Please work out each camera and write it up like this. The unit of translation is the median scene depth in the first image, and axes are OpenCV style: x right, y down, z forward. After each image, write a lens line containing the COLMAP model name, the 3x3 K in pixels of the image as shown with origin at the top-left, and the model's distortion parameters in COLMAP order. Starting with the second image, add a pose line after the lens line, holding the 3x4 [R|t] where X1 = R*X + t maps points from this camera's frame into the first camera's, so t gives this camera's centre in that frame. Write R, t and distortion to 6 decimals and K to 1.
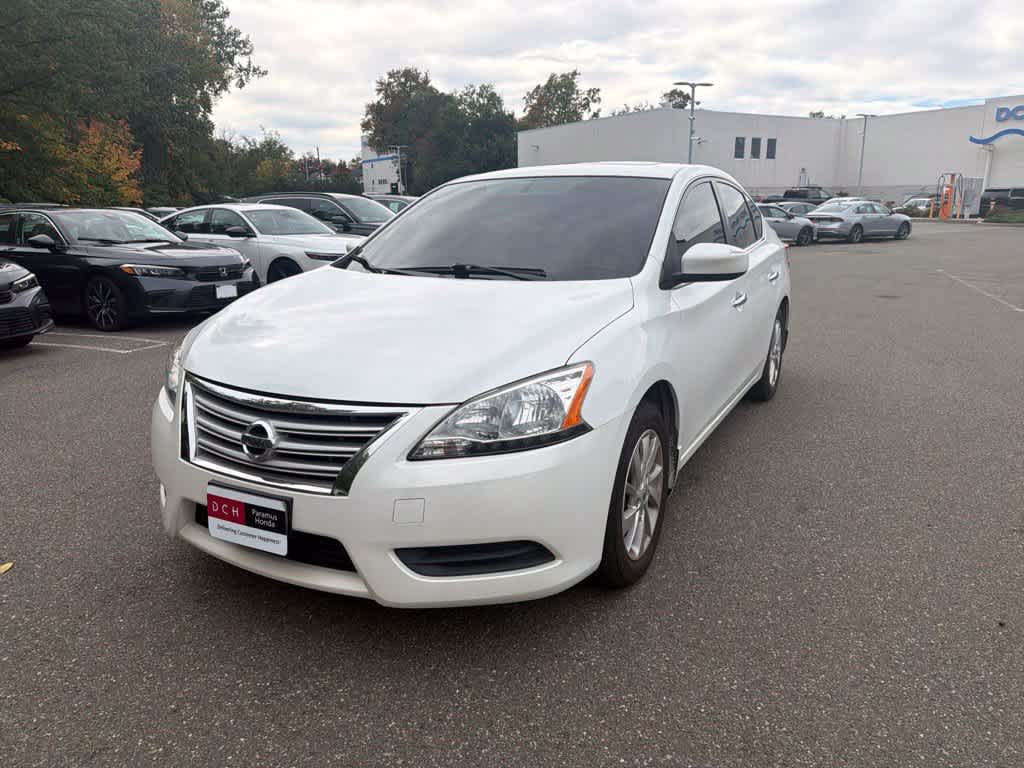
lens RADIAL K [[726.9, 0, 505.1], [0, 726.9, 383.5], [0, 0, 1]] dist [0.021196, -0.027453]
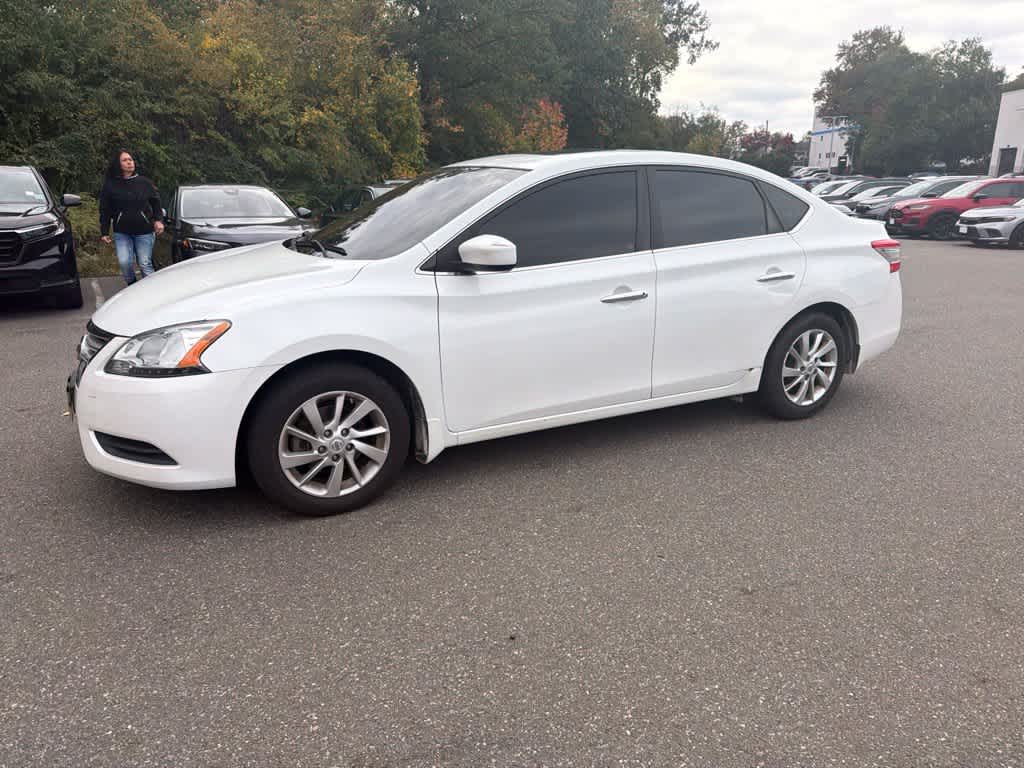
lens RADIAL K [[726.9, 0, 507.4], [0, 726.9, 387.6], [0, 0, 1]] dist [0.021196, -0.027453]
pose [[0.838042, 0.156399, -0.522709, 0.252561], [-0.137135, 0.987659, 0.075651, -0.016349], [0.528091, 0.008283, 0.849148, 0.036713]]
